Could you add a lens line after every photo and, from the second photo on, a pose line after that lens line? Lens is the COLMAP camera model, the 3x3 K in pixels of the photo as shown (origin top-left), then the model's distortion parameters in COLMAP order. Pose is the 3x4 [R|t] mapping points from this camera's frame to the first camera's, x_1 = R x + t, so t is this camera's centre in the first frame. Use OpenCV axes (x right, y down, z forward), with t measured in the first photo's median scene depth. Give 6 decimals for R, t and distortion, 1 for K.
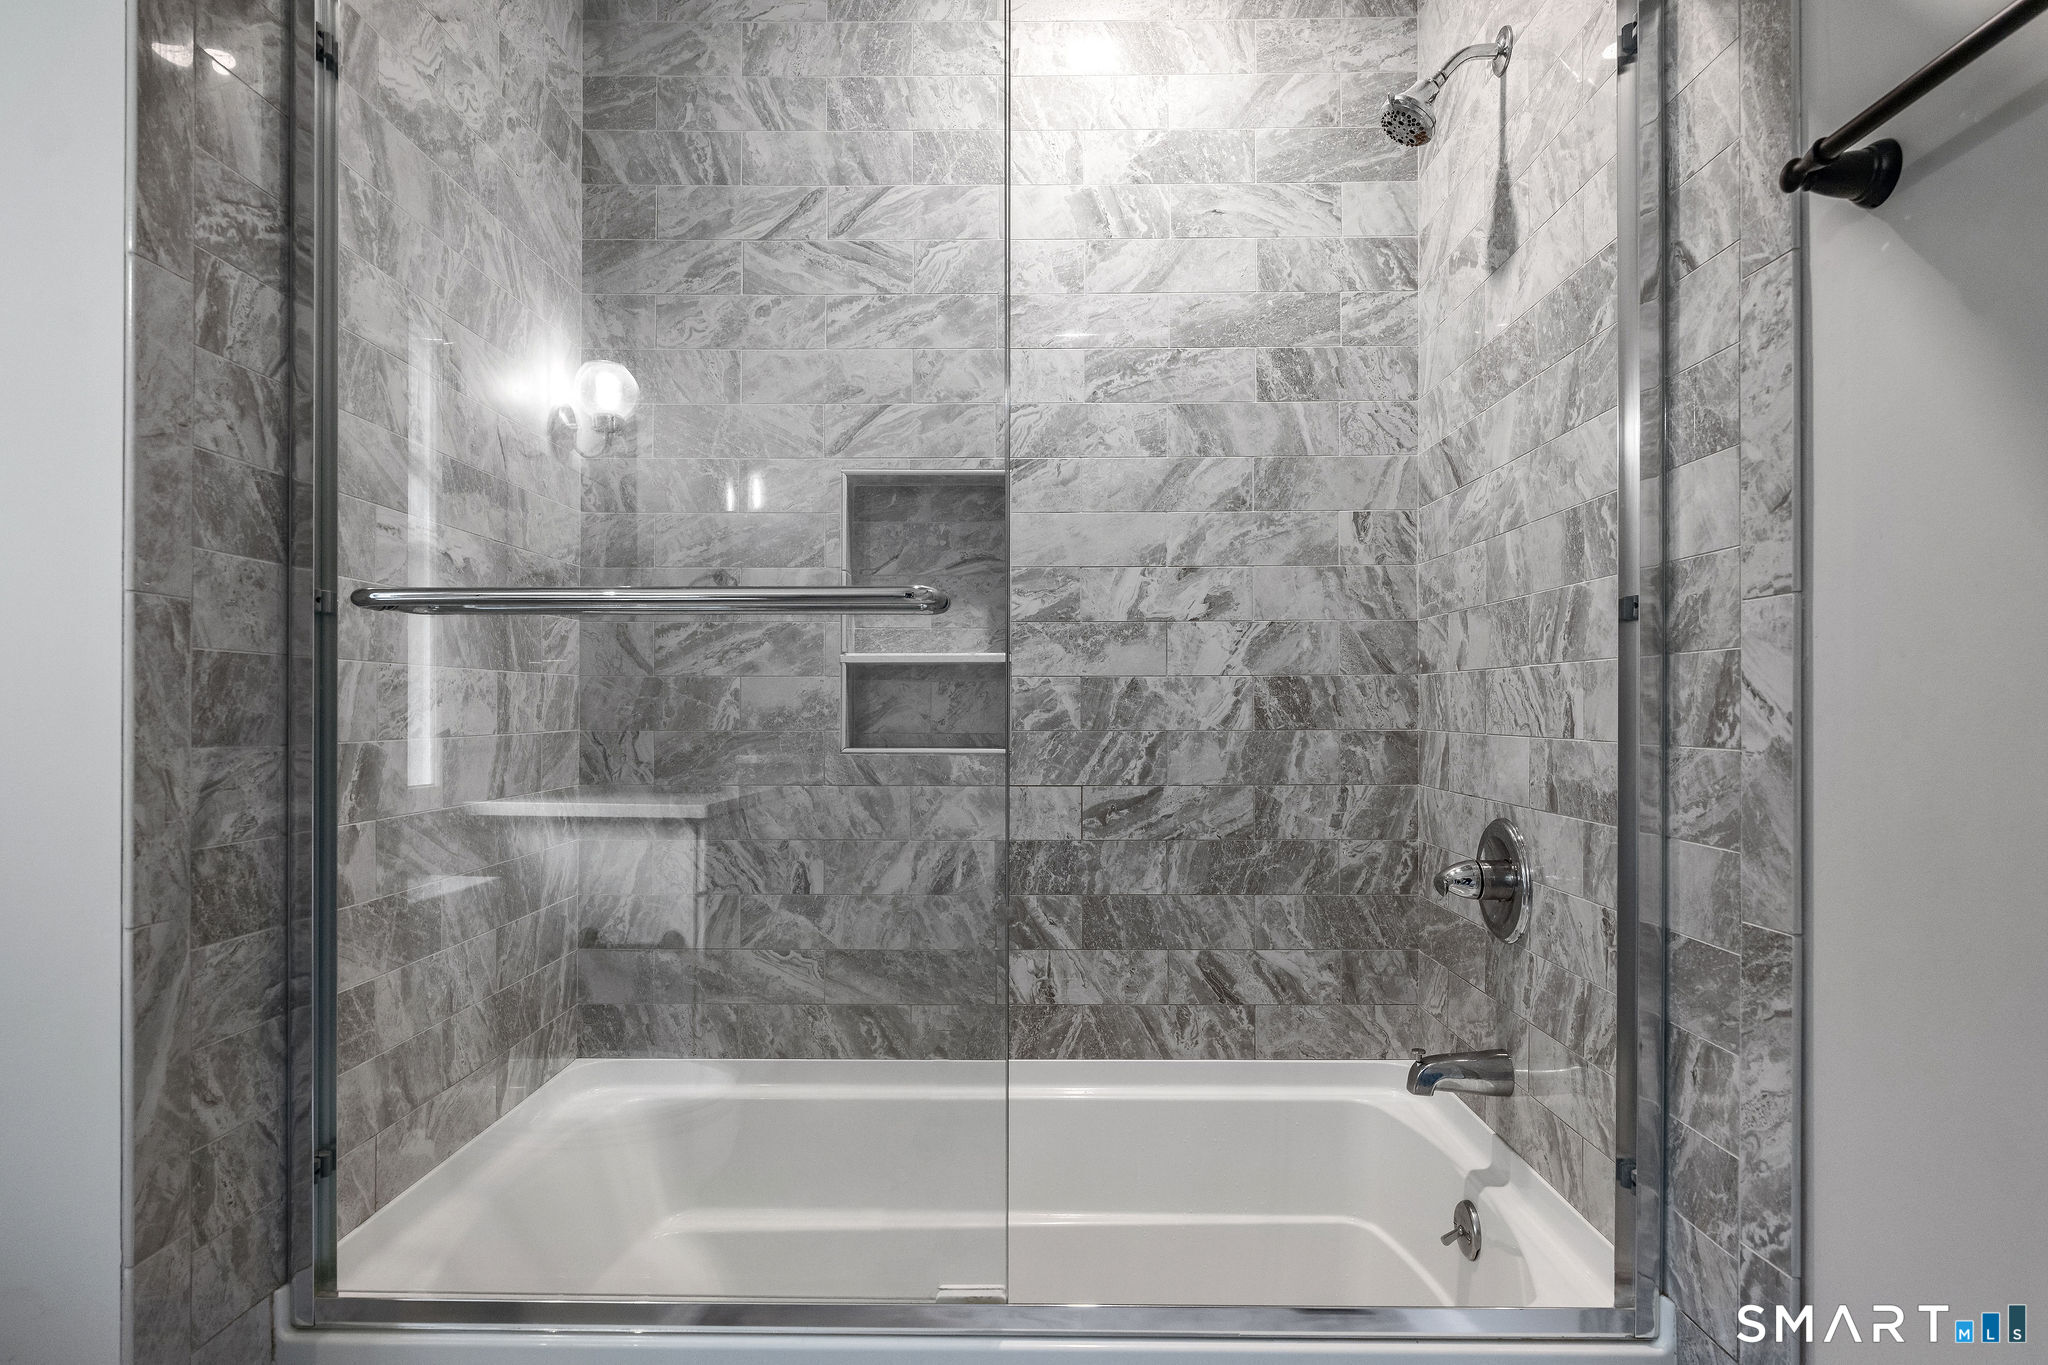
lens RADIAL K [[1115.0, 0, 1027.5], [0, 1115.0, 710.1], [0, 0, 1]] dist [-0.000222, -0.000112]
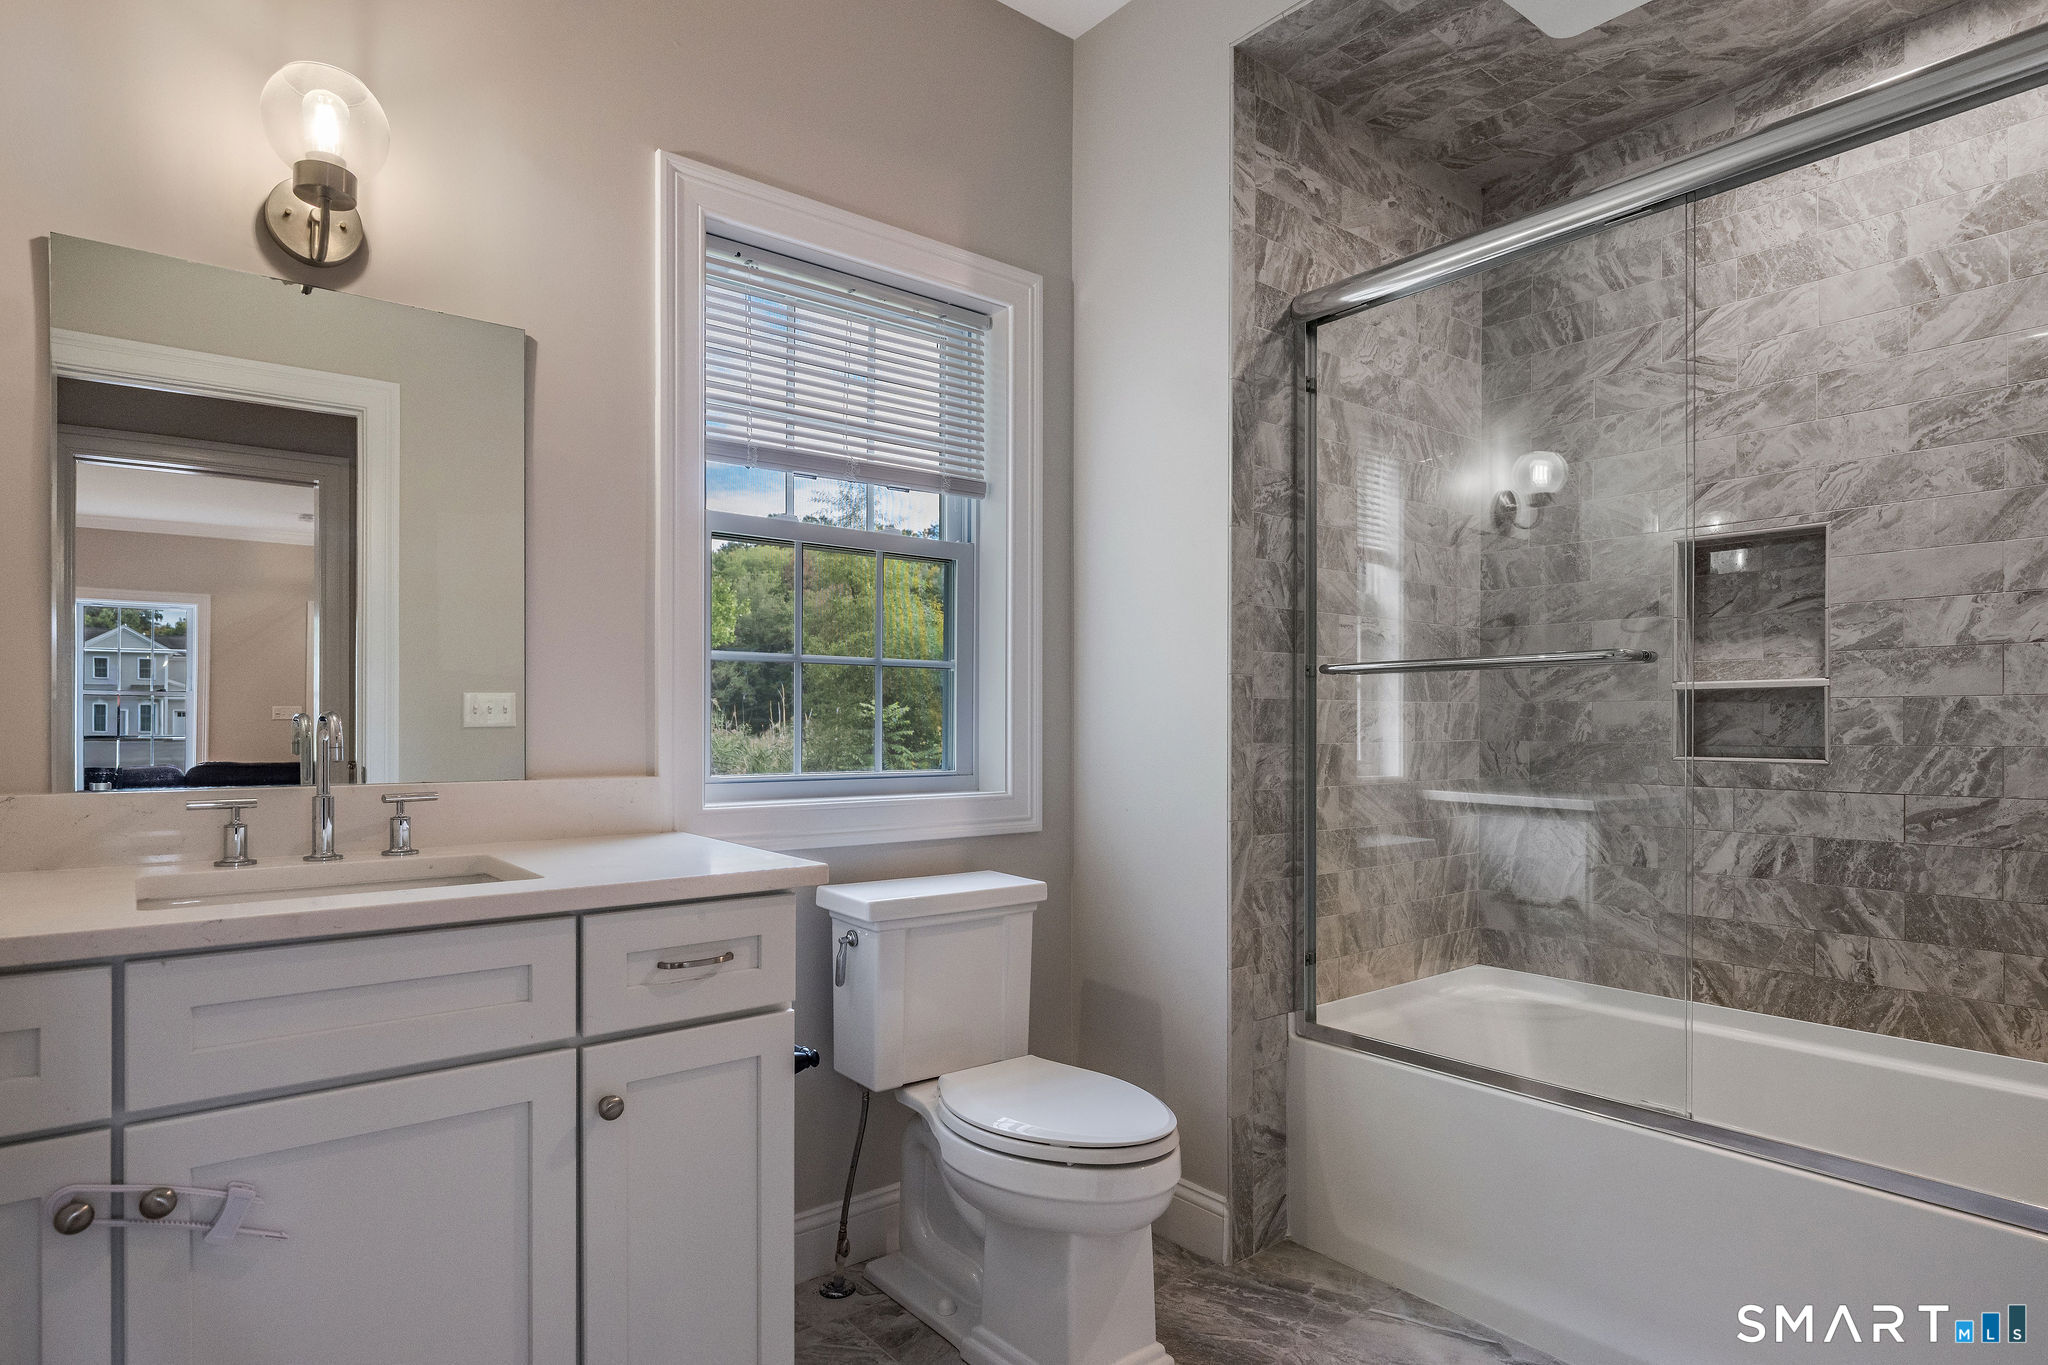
lens RADIAL K [[1115.0, 0, 1027.5], [0, 1115.0, 710.1], [0, 0, 1]] dist [-0.000222, -0.000112]
pose [[0.638301, -0.010027, -0.769721, 0.349510], [-0.001882, 0.999892, -0.014586, 0.001047], [0.769784, 0.010759, 0.638214, -0.395183]]
